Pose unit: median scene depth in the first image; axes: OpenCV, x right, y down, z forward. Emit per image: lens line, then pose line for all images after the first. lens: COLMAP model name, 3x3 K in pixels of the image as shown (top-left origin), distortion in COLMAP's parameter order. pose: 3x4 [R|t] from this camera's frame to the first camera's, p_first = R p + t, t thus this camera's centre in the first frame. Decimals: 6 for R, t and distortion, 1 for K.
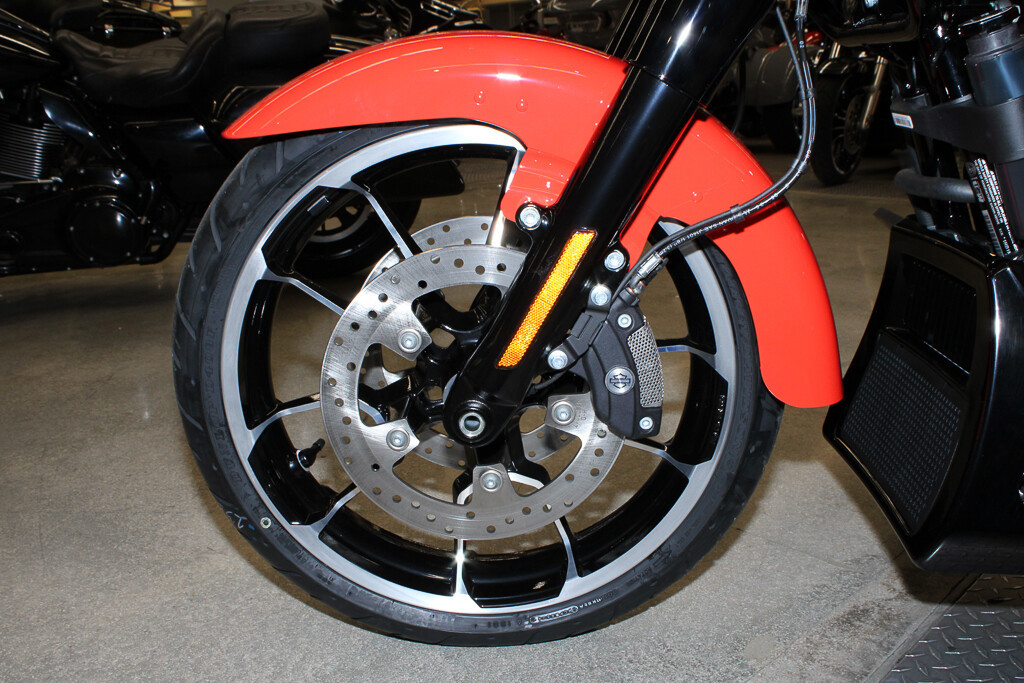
lens RADIAL K [[984.3, 0, 511.9], [0, 984.3, 346.9], [0, 0, 1]] dist [-0.070437, 0.000000]
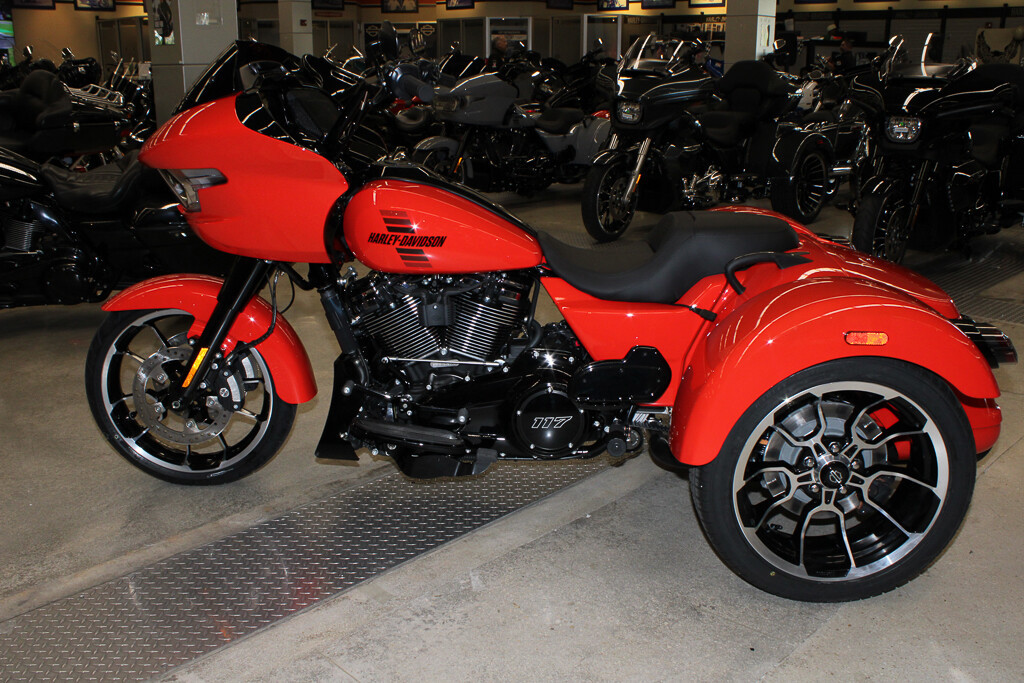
lens RADIAL K [[984.3, 0, 510.1], [0, 984.3, 337.5], [0, 0, 1]] dist [-0.070437, 0.000000]
pose [[0.999069, 0.033594, 0.027074, 0.783613], [-0.033694, 0.999427, 0.003251, -0.152927], [-0.026949, -0.004160, 0.999628, -1.807345]]
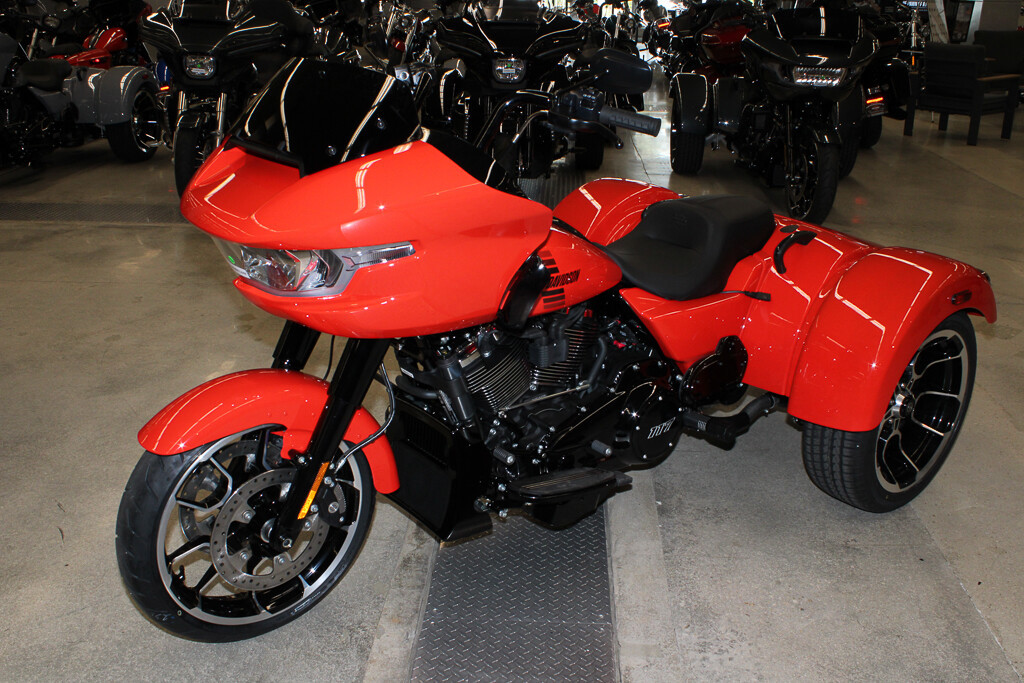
lens RADIAL K [[984.3, 0, 510.0], [0, 984.3, 336.0], [0, 0, 1]] dist [-0.070437, 0.000000]
pose [[0.755866, -0.193164, 0.625583, -0.867135], [0.143791, 0.981136, 0.129213, -0.550344], [-0.638742, -0.007715, 0.769382, -1.021590]]
